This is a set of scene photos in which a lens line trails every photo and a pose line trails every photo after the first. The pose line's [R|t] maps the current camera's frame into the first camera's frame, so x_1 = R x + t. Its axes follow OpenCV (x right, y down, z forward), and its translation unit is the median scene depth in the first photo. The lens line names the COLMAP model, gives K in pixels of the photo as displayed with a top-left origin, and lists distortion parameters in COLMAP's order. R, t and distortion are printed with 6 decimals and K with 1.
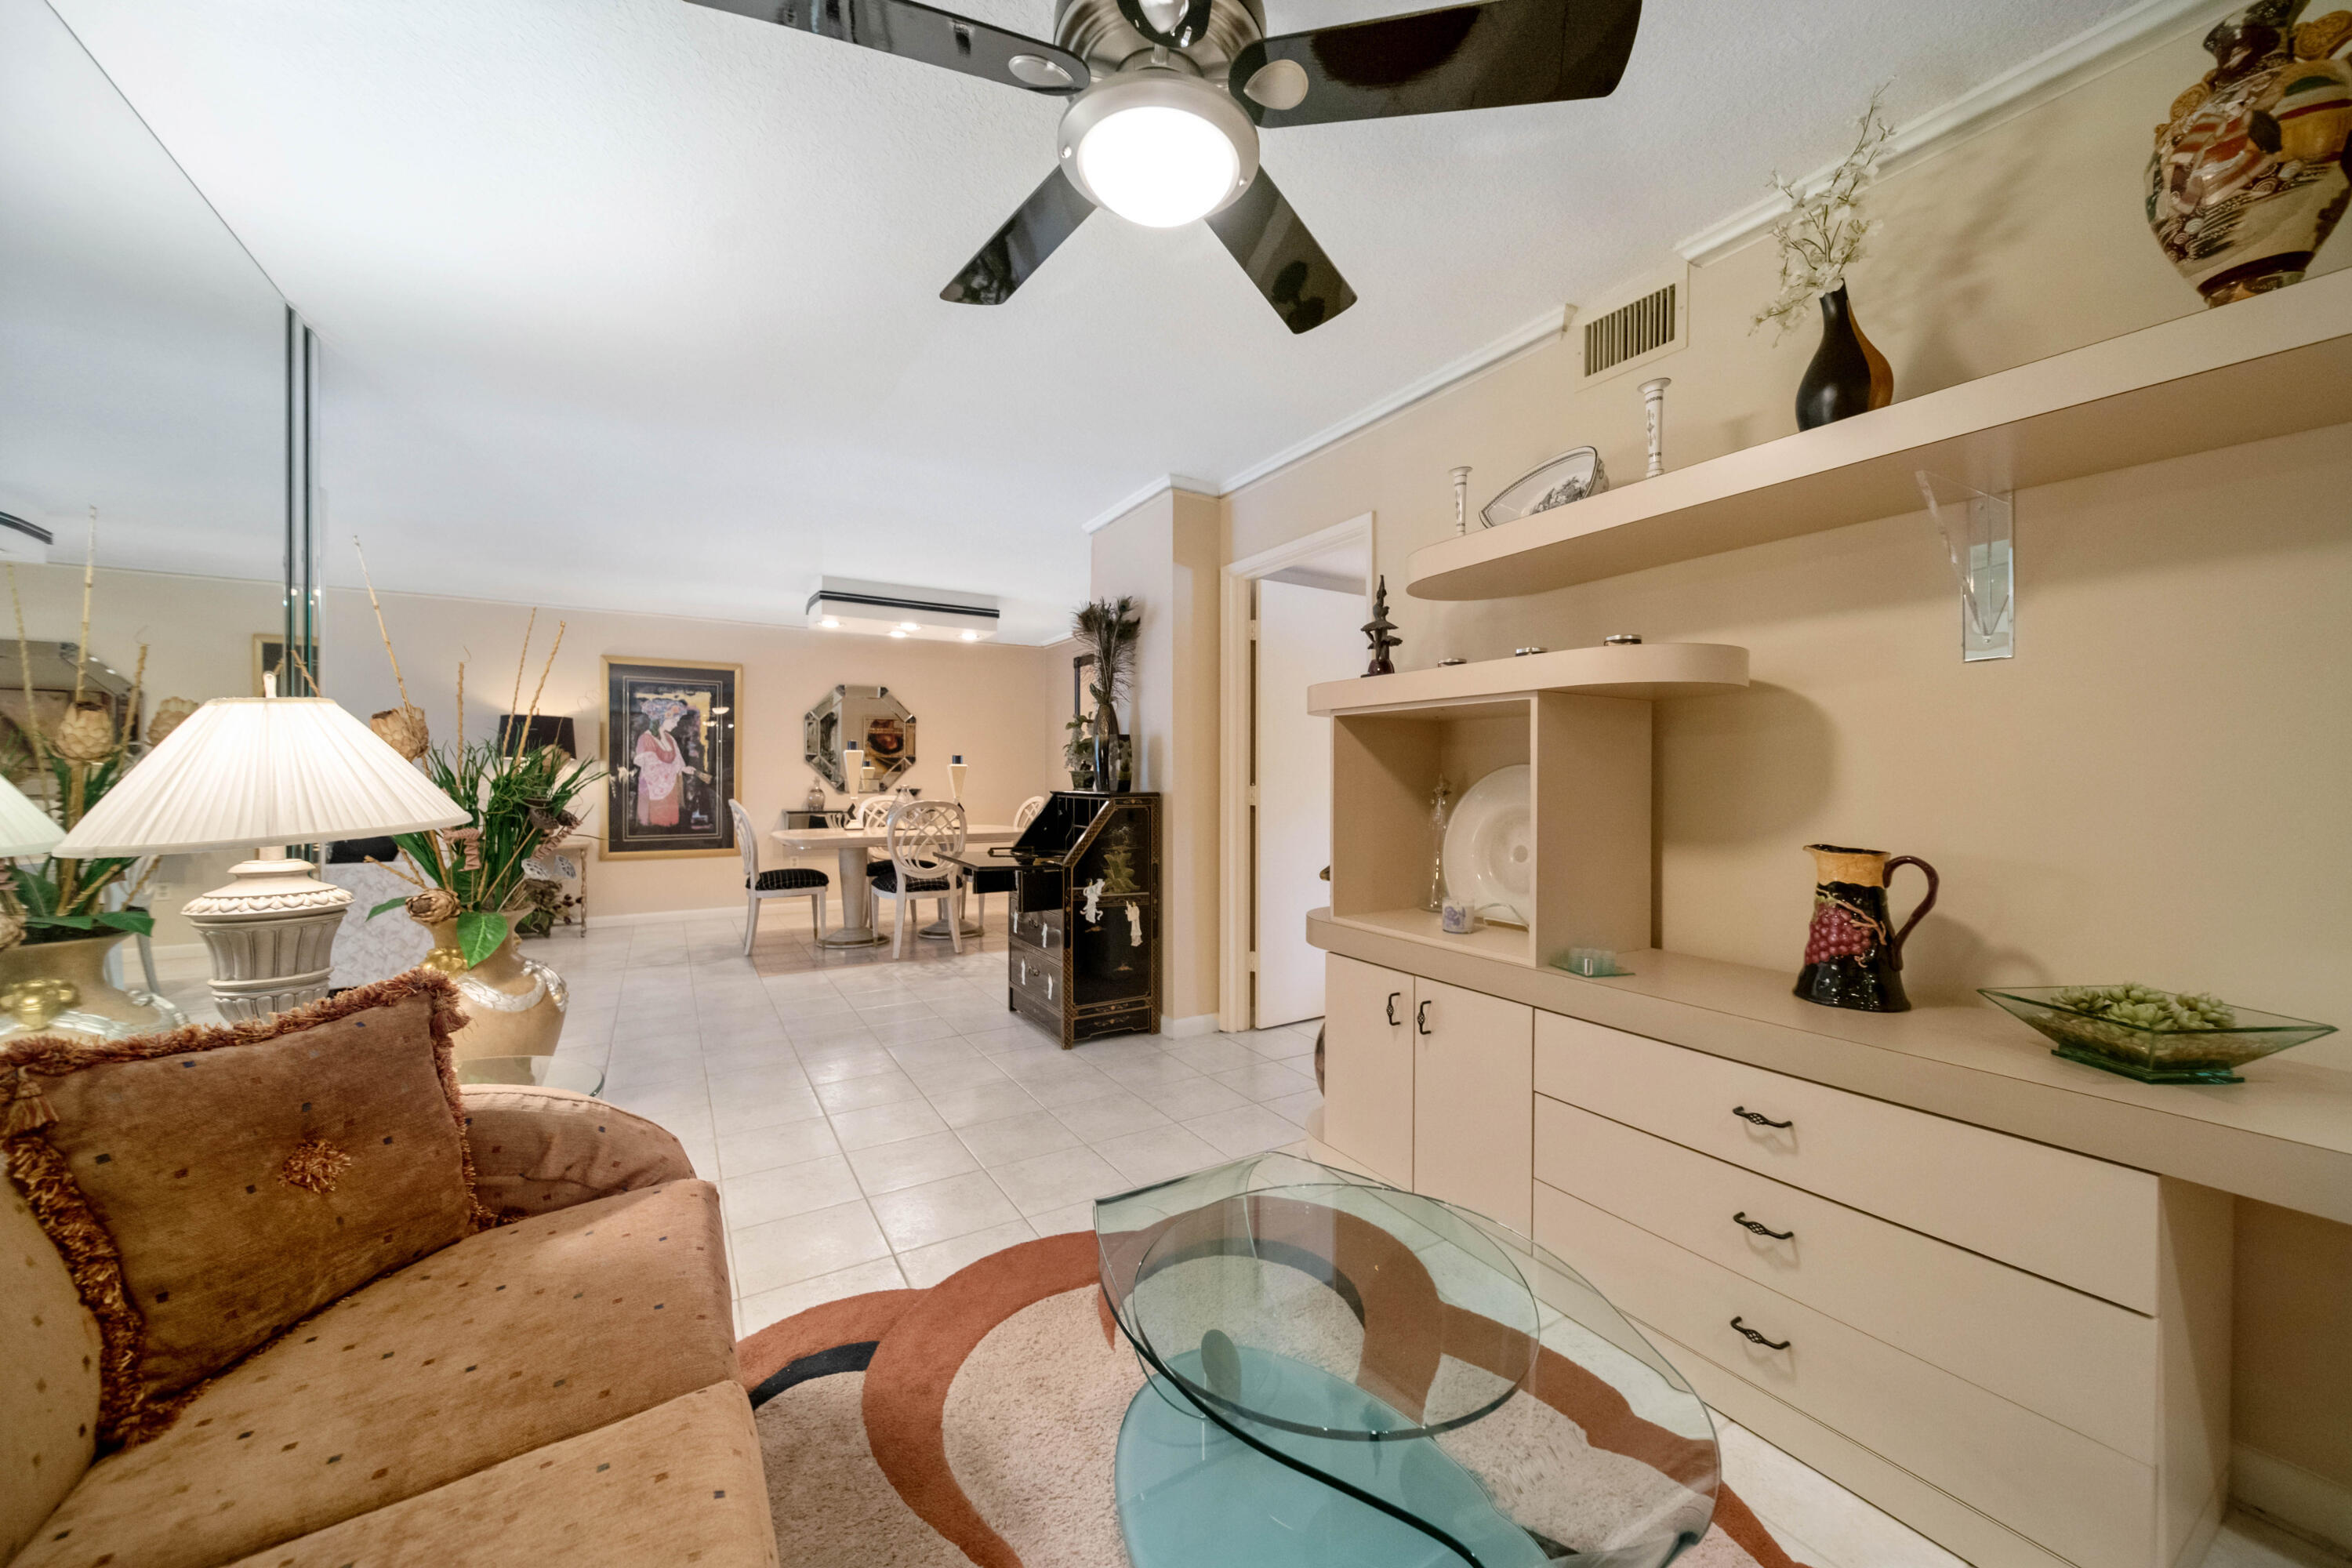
lens RADIAL K [[844.0, 0, 1191.3], [0, 844.0, 764.7], [0, 0, 1]] dist [-0.001631, -0.000314]
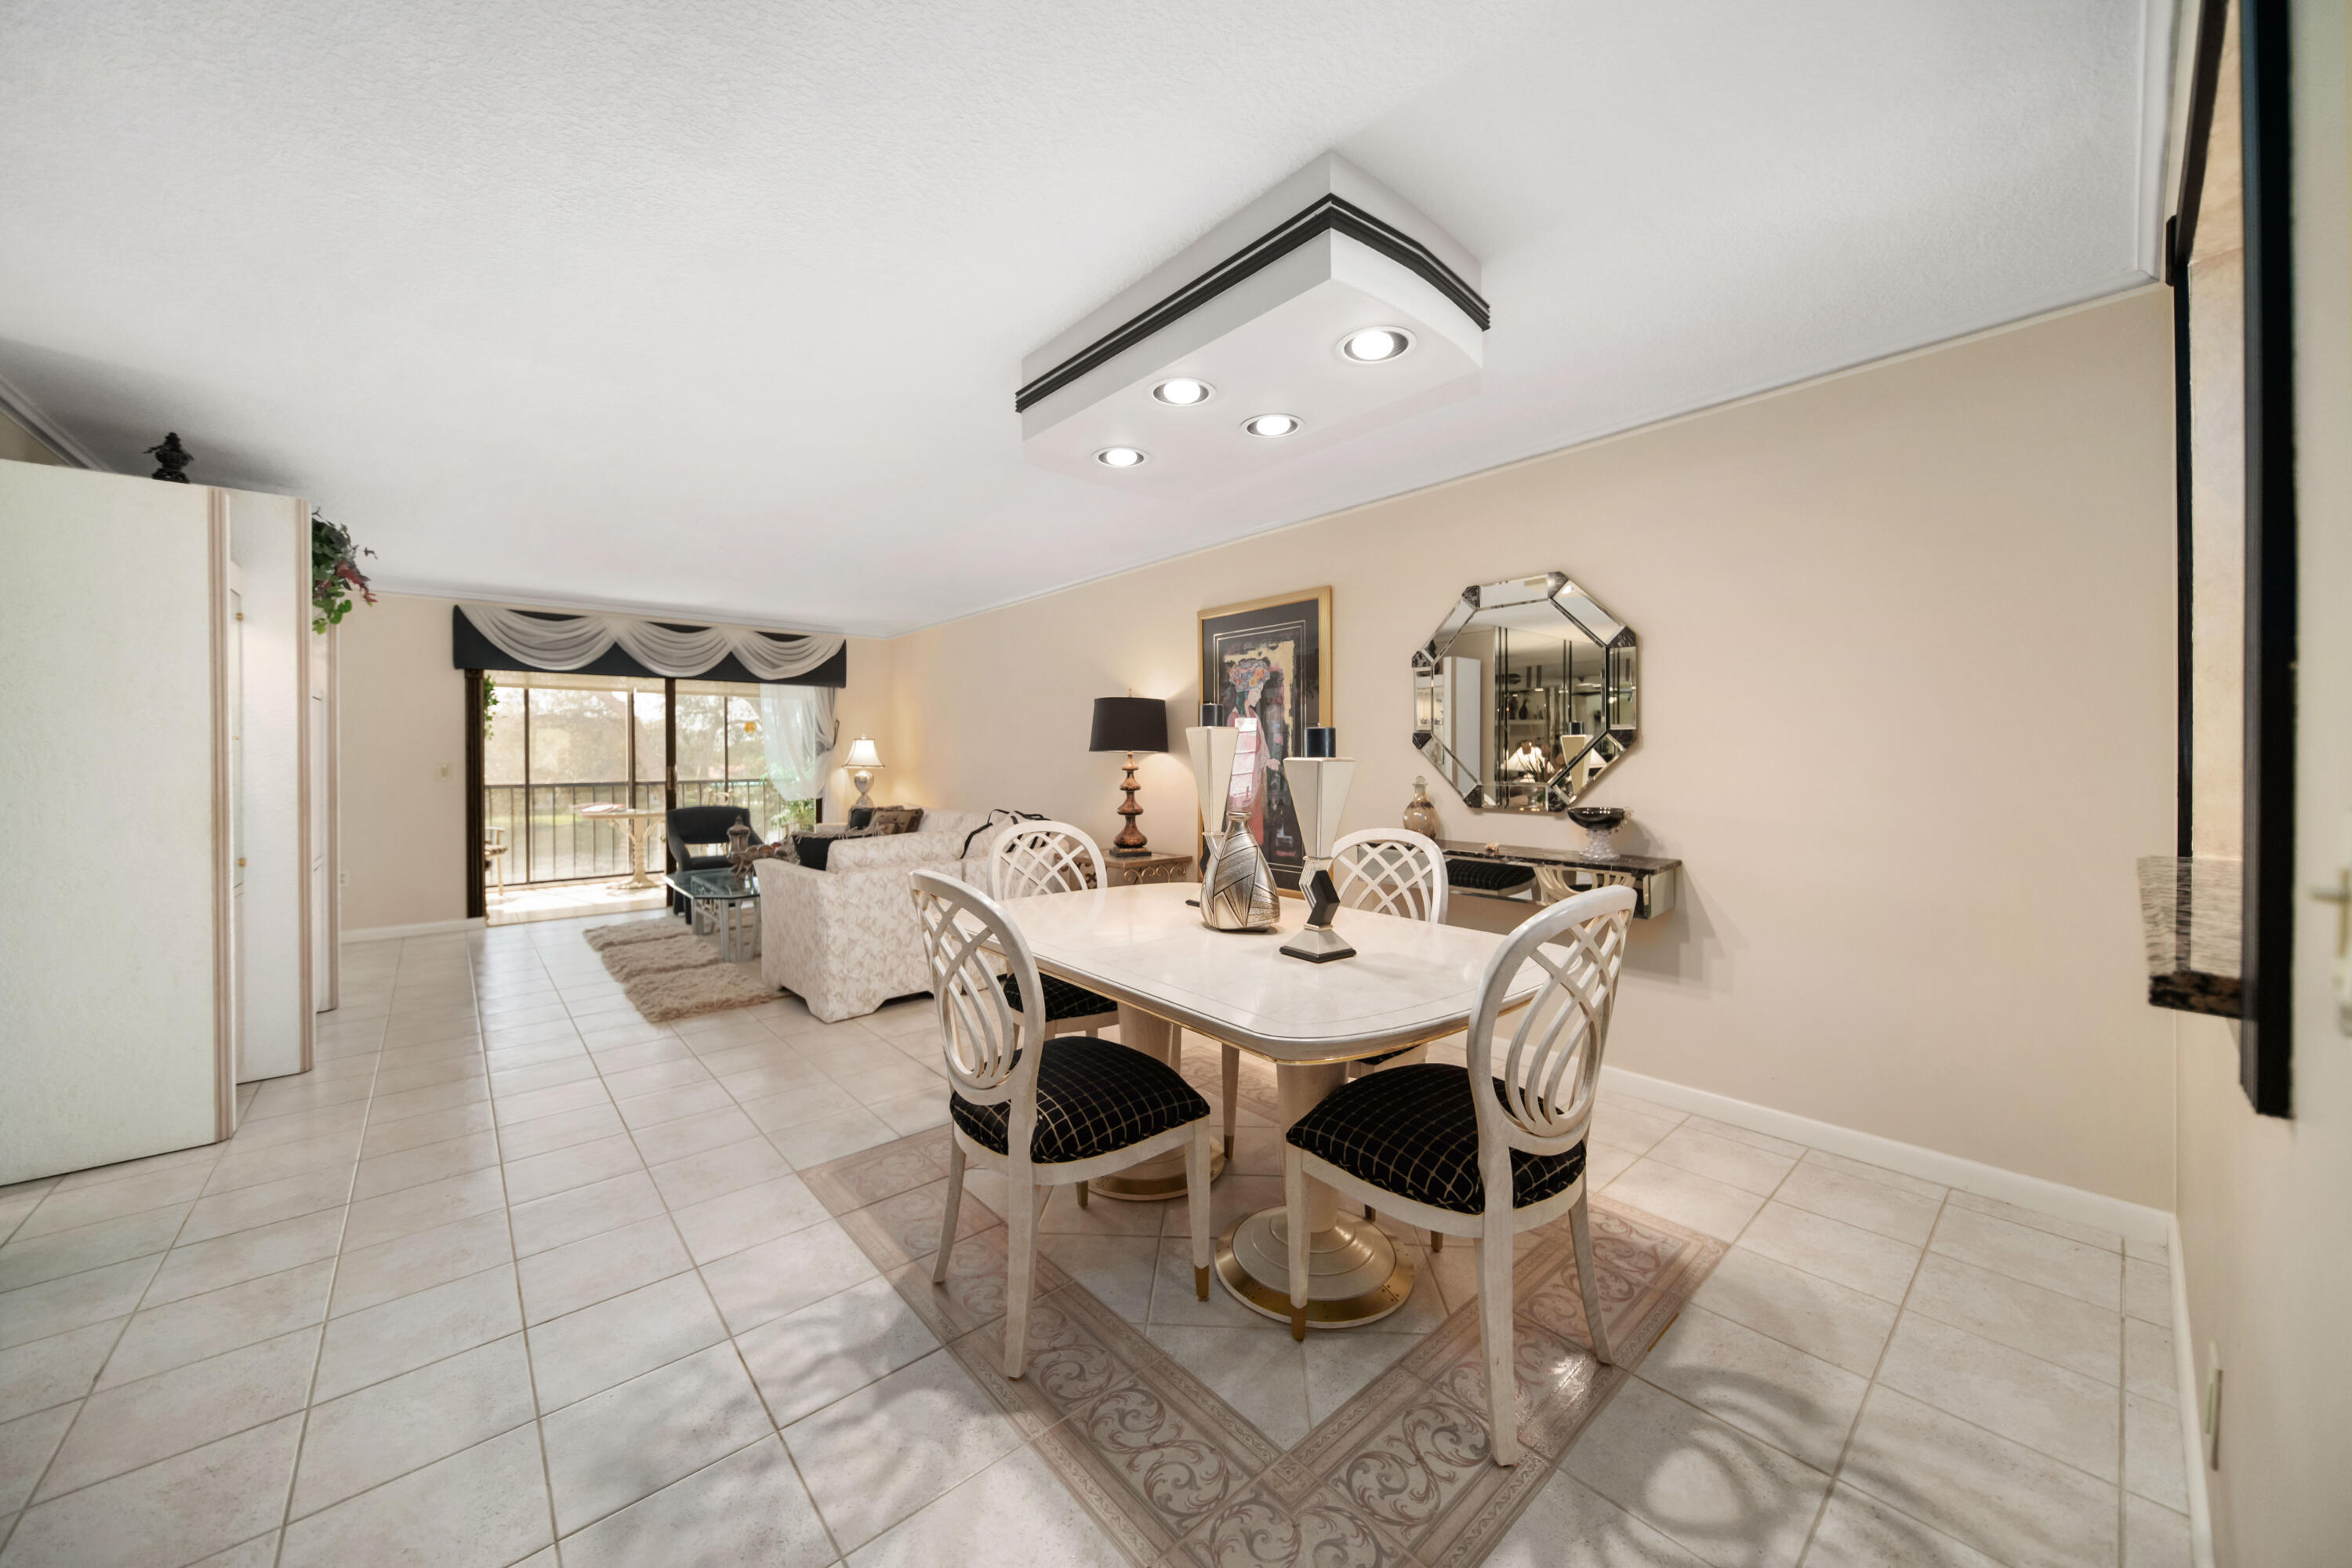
lens RADIAL K [[844.0, 0, 1191.1], [0, 844.0, 762.5], [0, 0, 1]] dist [-0.001631, -0.000314]
pose [[0.163704, 0.000620, -0.986509, 0.039490], [0.005467, 0.999984, 0.001536, 0.003952], [0.986494, -0.005644, 0.163698, 0.845465]]
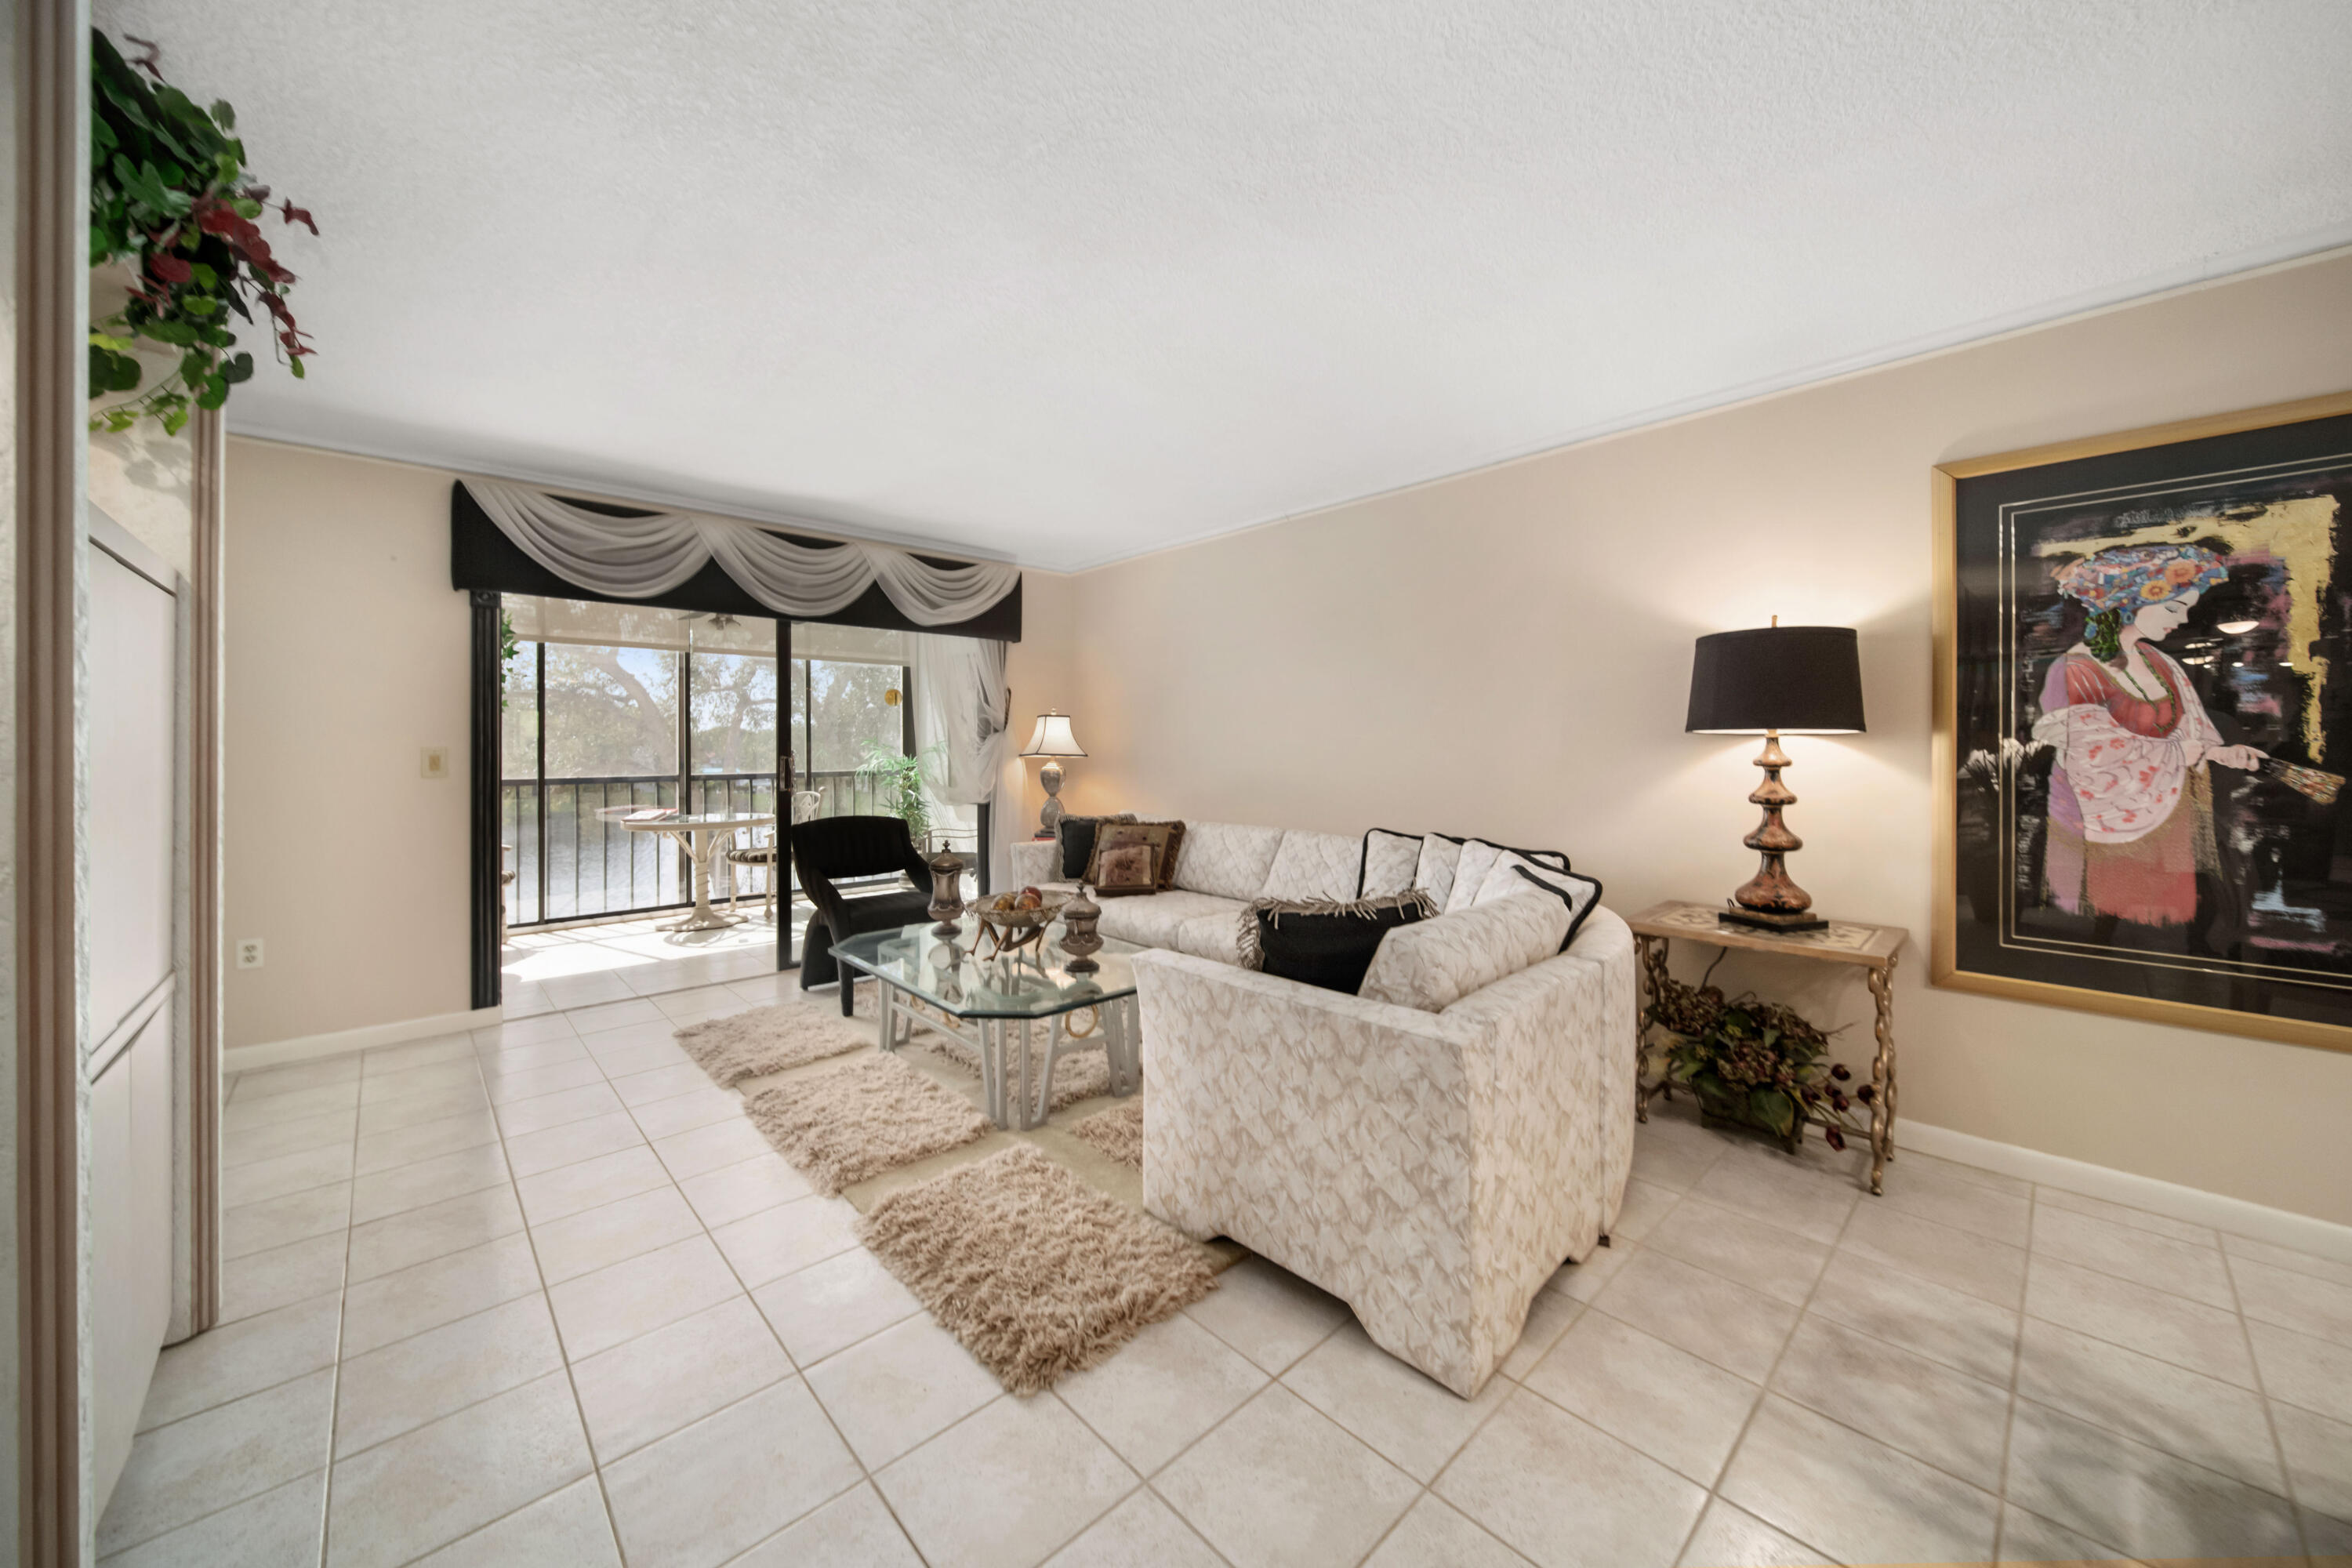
lens RADIAL K [[844.0, 0, 1193.4], [0, 844.0, 746.7], [0, 0, 1]] dist [-0.001631, -0.000314]
pose [[0.197440, -0.005264, -0.980301, -0.371072], [0.000790, 0.999986, -0.005210, 0.004056], [0.980315, 0.000254, 0.197442, 0.565012]]
